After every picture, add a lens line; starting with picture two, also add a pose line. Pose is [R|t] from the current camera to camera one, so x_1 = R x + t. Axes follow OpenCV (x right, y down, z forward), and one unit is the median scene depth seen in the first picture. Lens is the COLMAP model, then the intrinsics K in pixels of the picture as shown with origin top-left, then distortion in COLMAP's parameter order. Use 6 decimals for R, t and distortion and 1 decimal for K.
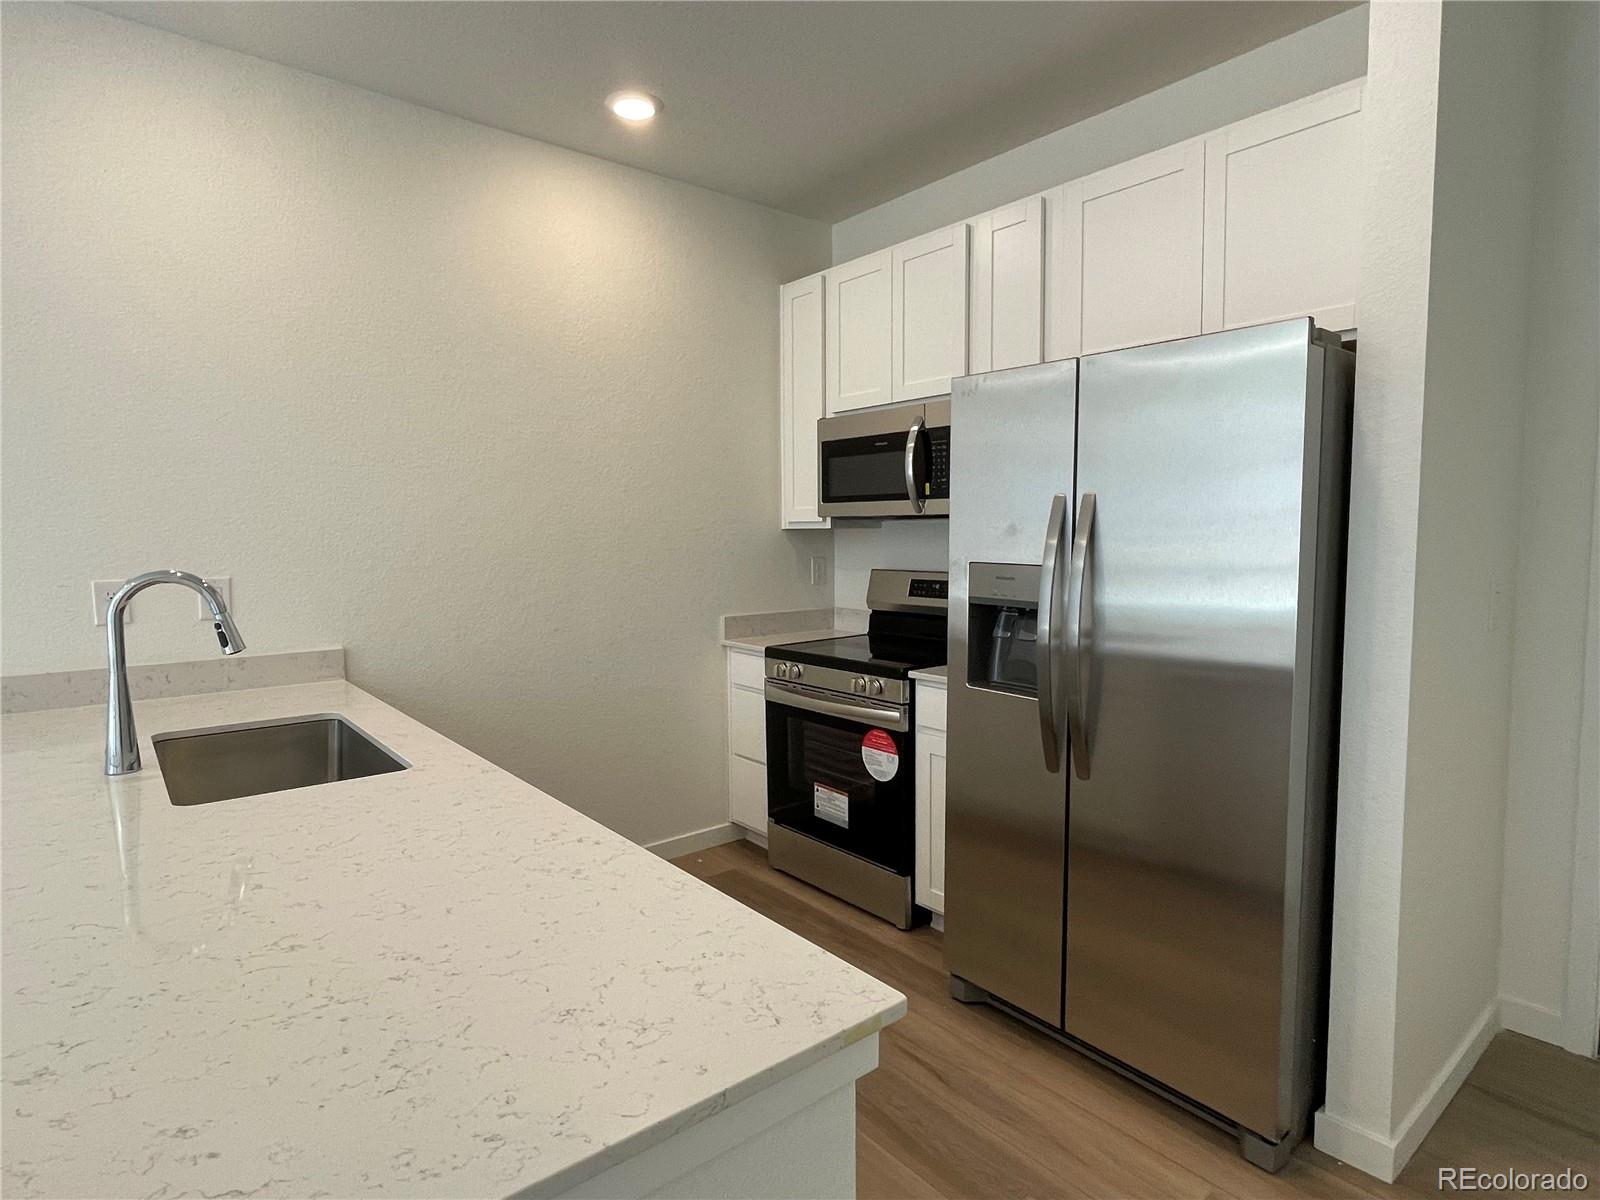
lens RADIAL K [[858.0, 0, 807.1], [0, 858.0, 594.4], [0, 0, 1]] dist [-0.005866, -0.000818]
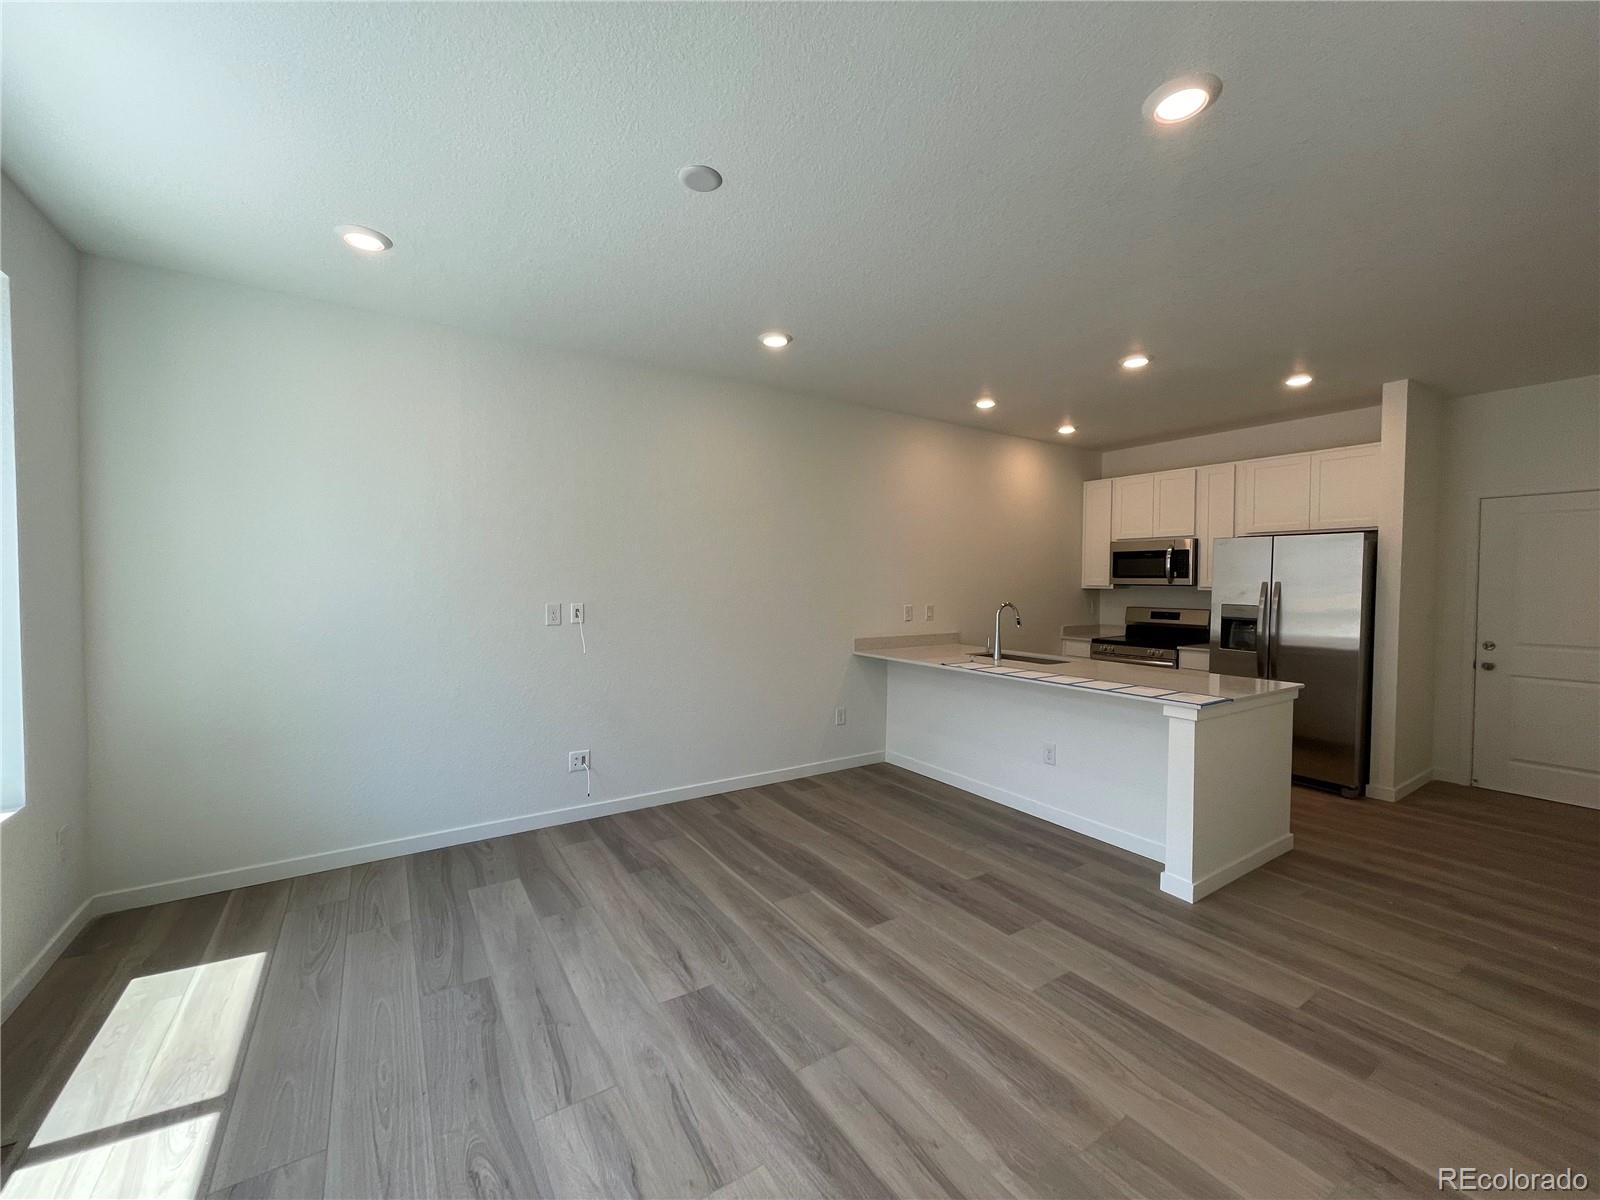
lens RADIAL K [[638.6, 0, 793.3], [0, 638.6, 604.7], [0, 0, 1]] dist [-0.001943, -0.000199]
pose [[0.991180, 0.017279, -0.131388, -0.698219], [-0.021728, 0.999235, -0.032504, 0.047167], [0.130726, 0.035072, 0.990798, -0.944955]]
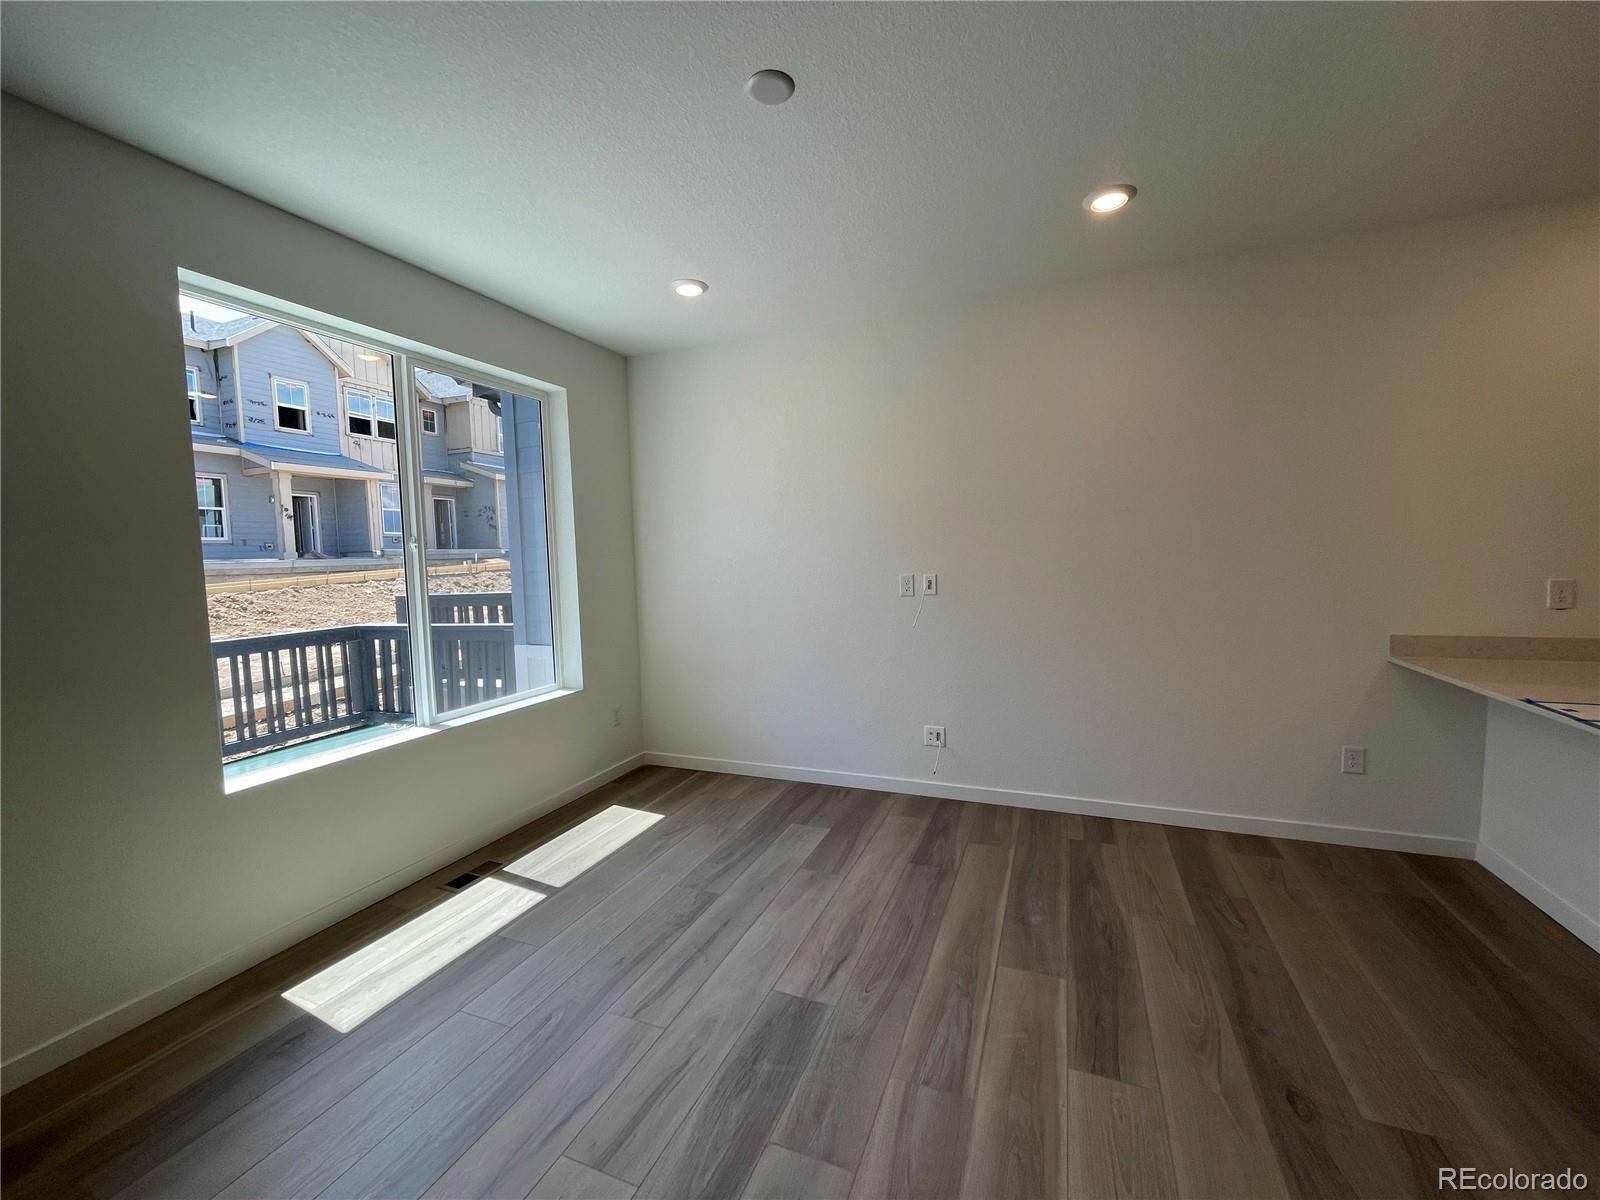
lens RADIAL K [[638.6, 0, 806.1], [0, 638.6, 597.0], [0, 0, 1]] dist [-0.001943, -0.000199]
pose [[0.463518, 0.052626, -0.884523, -0.323559], [-0.039952, 0.998461, 0.038469, 0.019443], [0.885186, 0.017507, 0.464907, -0.535976]]
